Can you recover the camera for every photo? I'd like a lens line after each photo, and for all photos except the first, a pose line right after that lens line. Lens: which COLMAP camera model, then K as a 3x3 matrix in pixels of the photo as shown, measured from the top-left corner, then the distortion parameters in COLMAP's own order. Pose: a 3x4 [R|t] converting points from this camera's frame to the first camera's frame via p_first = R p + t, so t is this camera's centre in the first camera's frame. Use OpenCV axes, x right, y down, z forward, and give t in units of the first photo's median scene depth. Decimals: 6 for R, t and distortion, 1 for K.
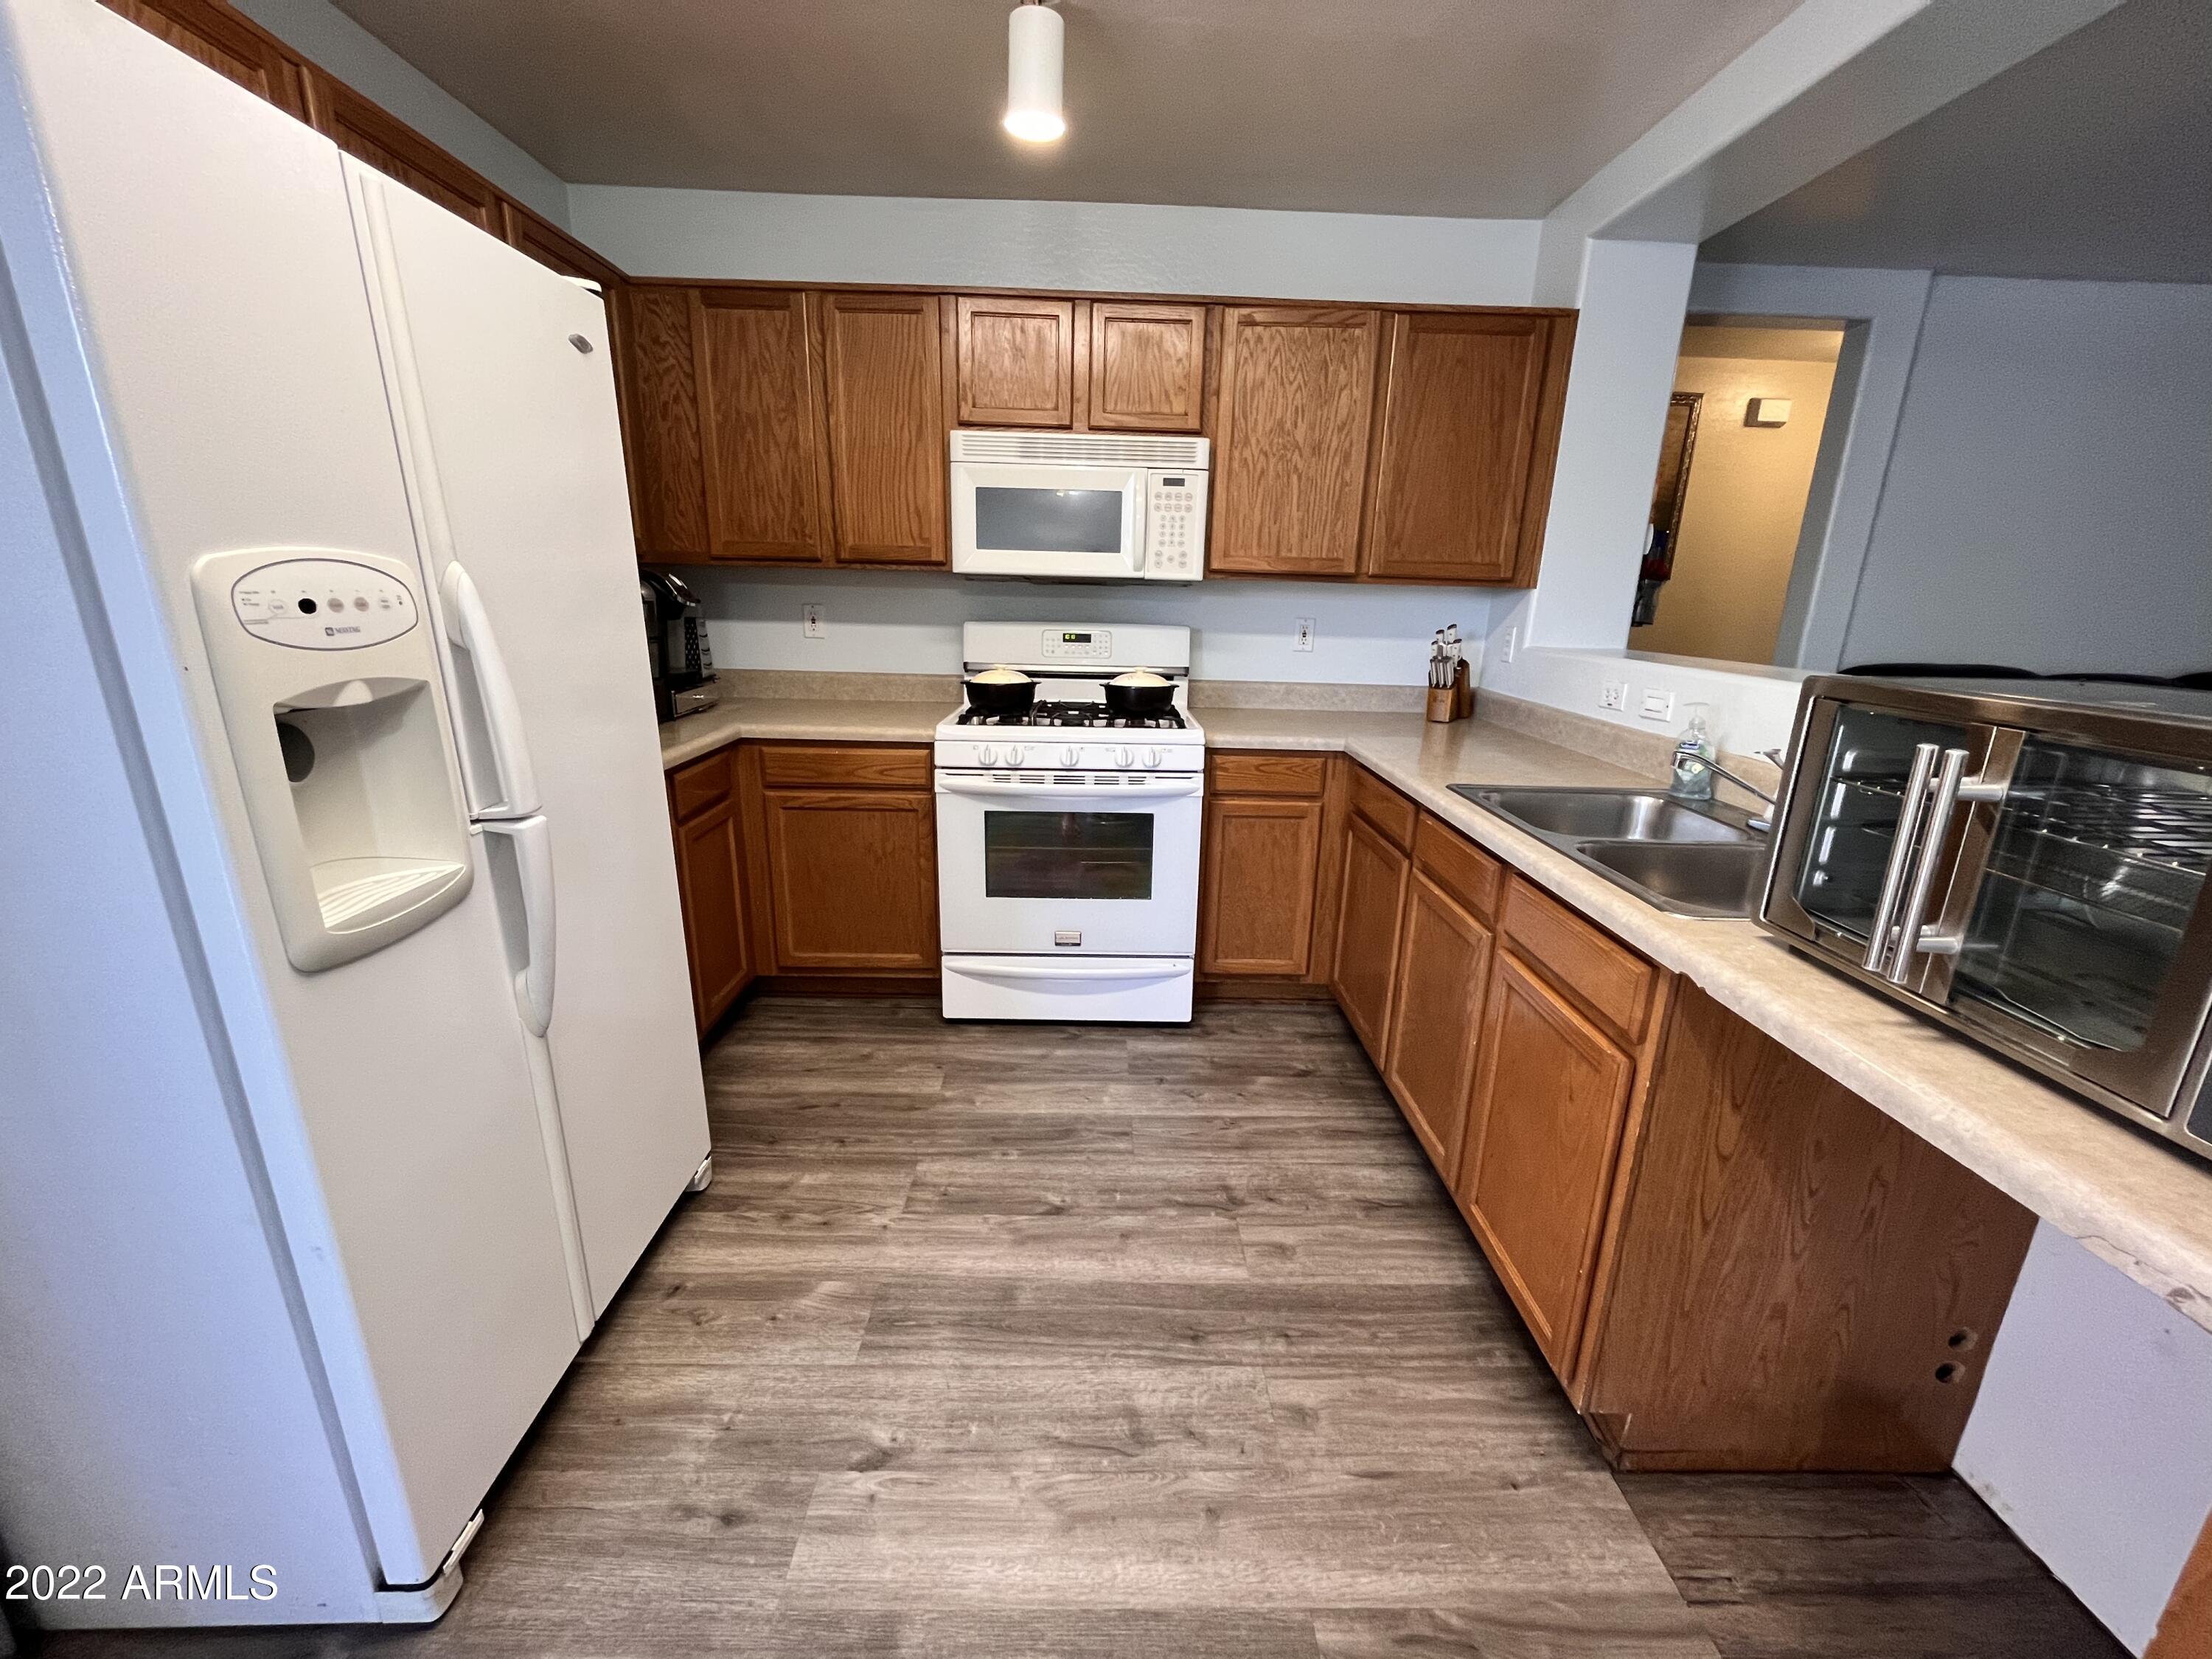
lens RADIAL K [[895.4, 0, 1109.1], [0, 895.4, 835.7], [0, 0, 1]] dist [-0.003628, -0.000812]
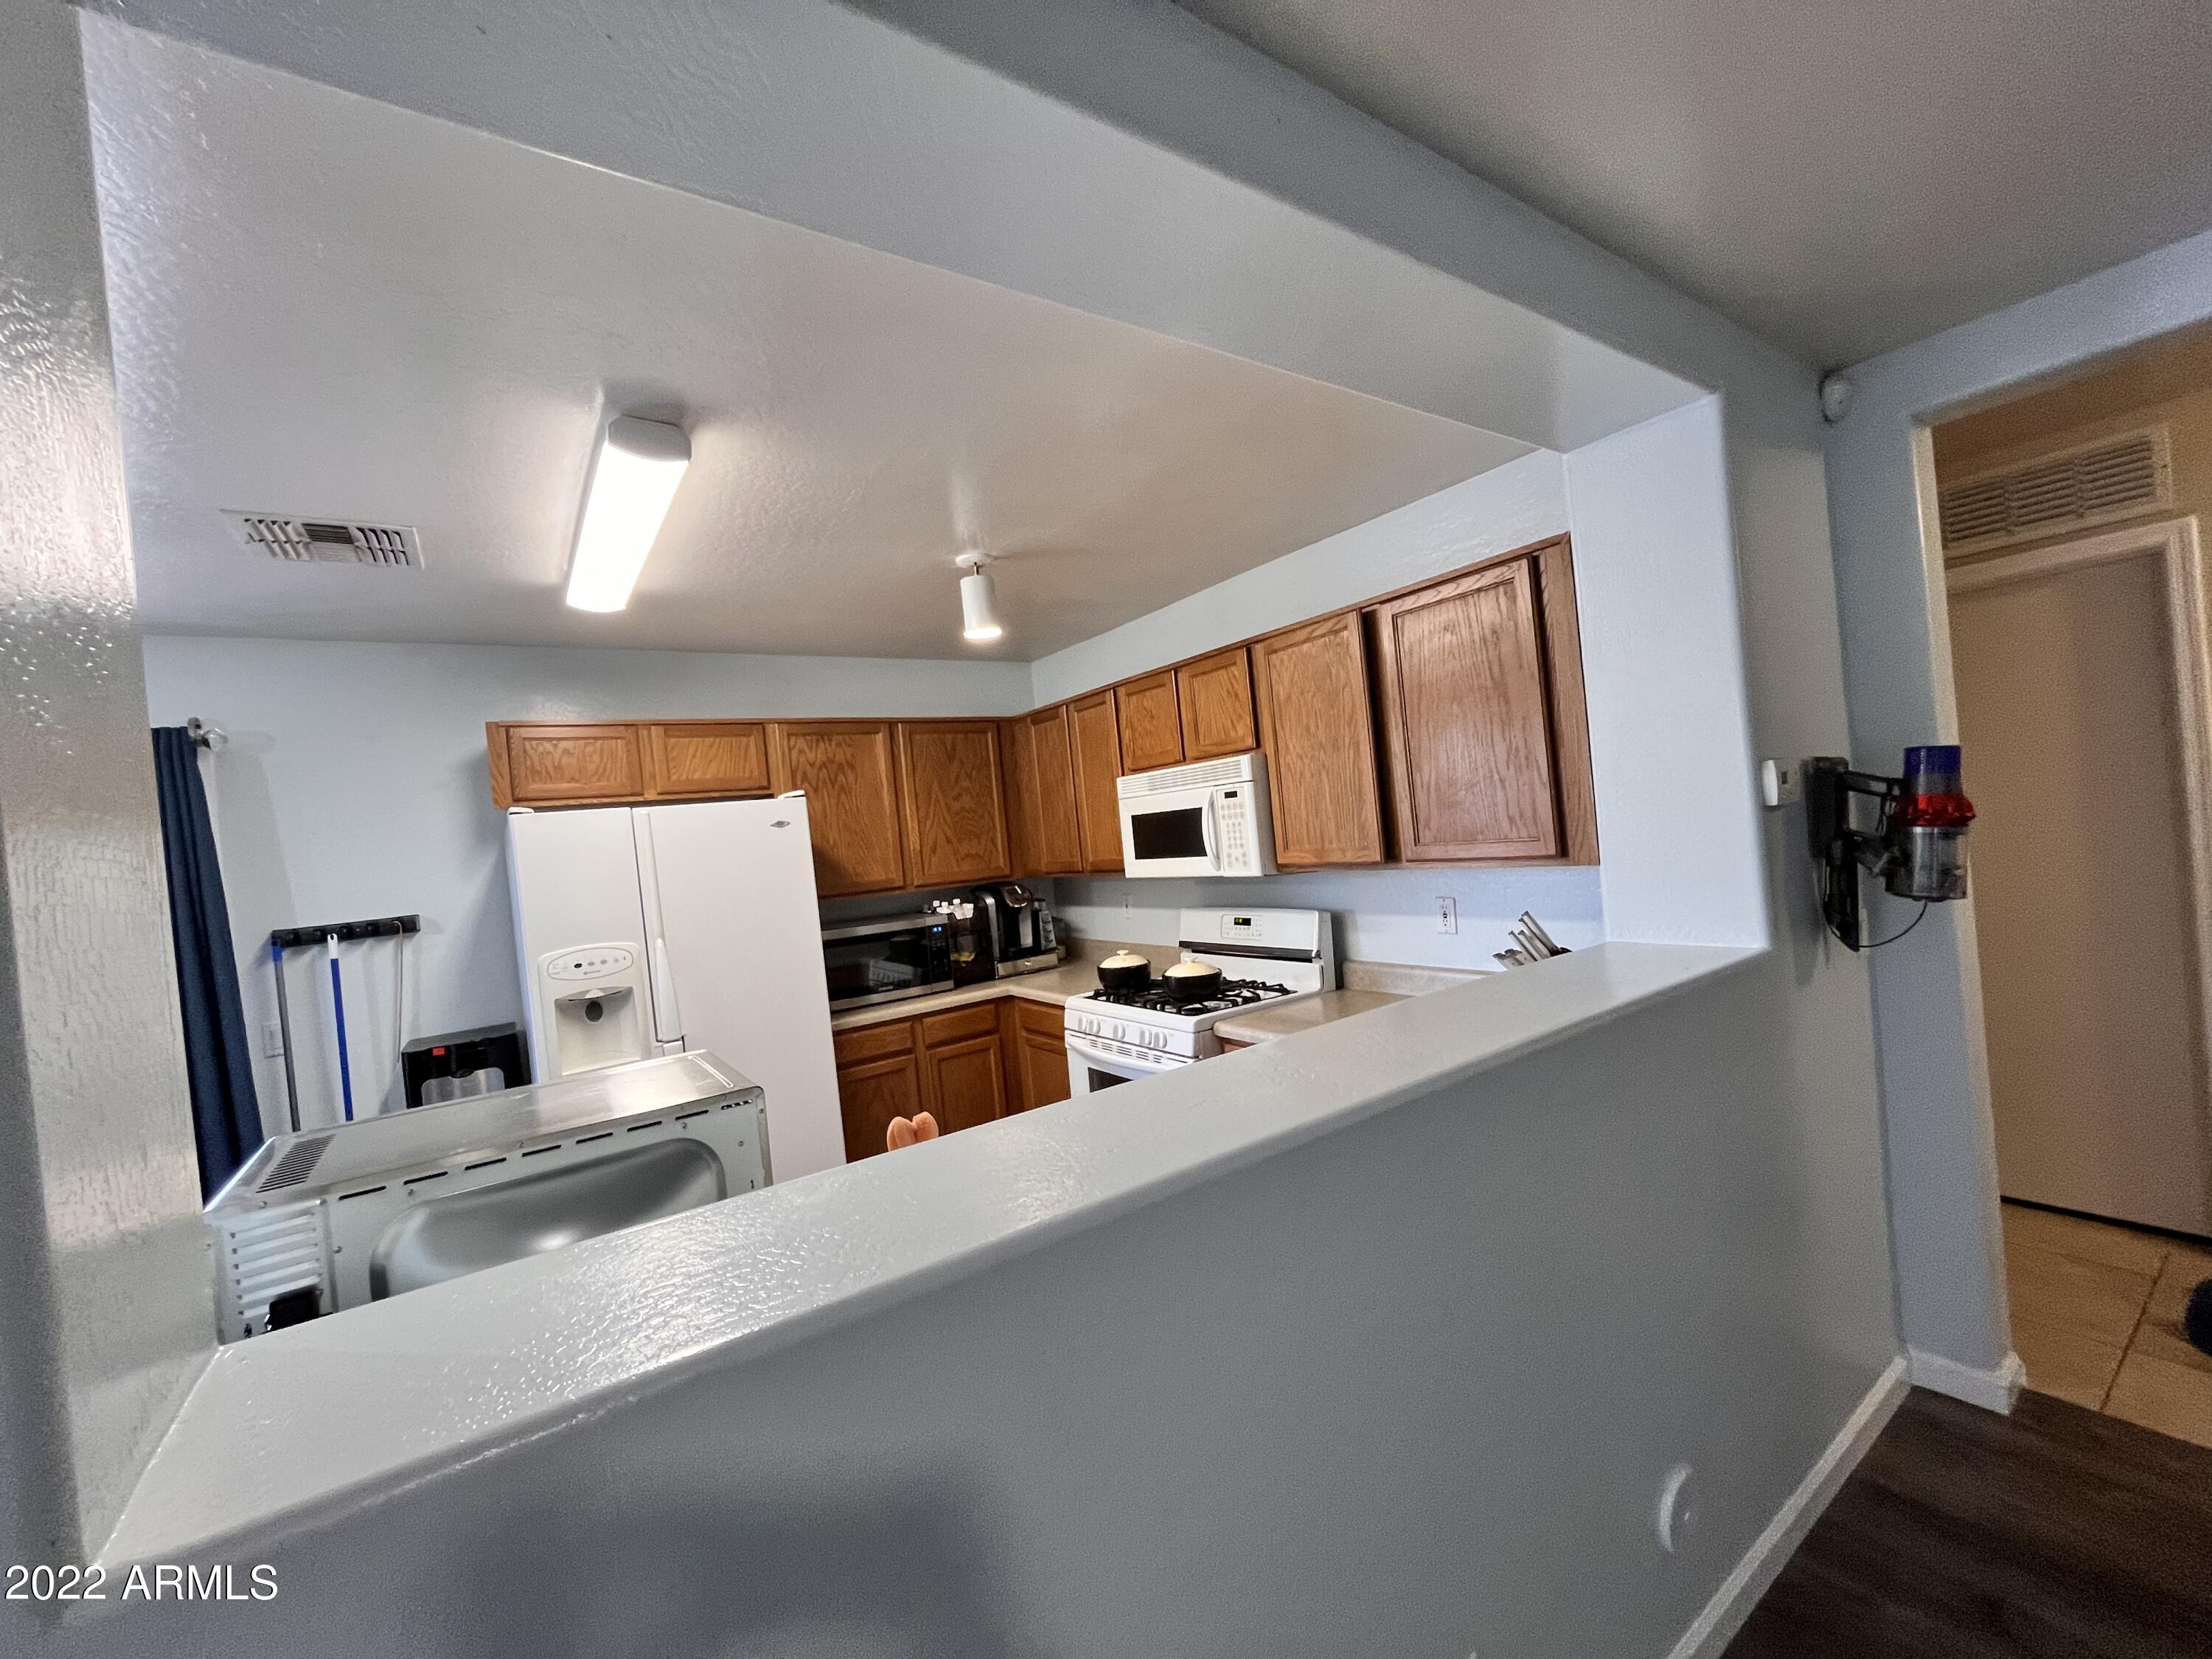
lens RADIAL K [[895.4, 0, 1108.7], [0, 895.4, 835.3], [0, 0, 1]] dist [-0.003628, -0.000812]
pose [[0.550742, -0.075016, -0.831298, 0.970514], [-0.115046, 0.979625, -0.164620, -0.145243], [0.826709, 0.186301, 0.530890, 0.288368]]
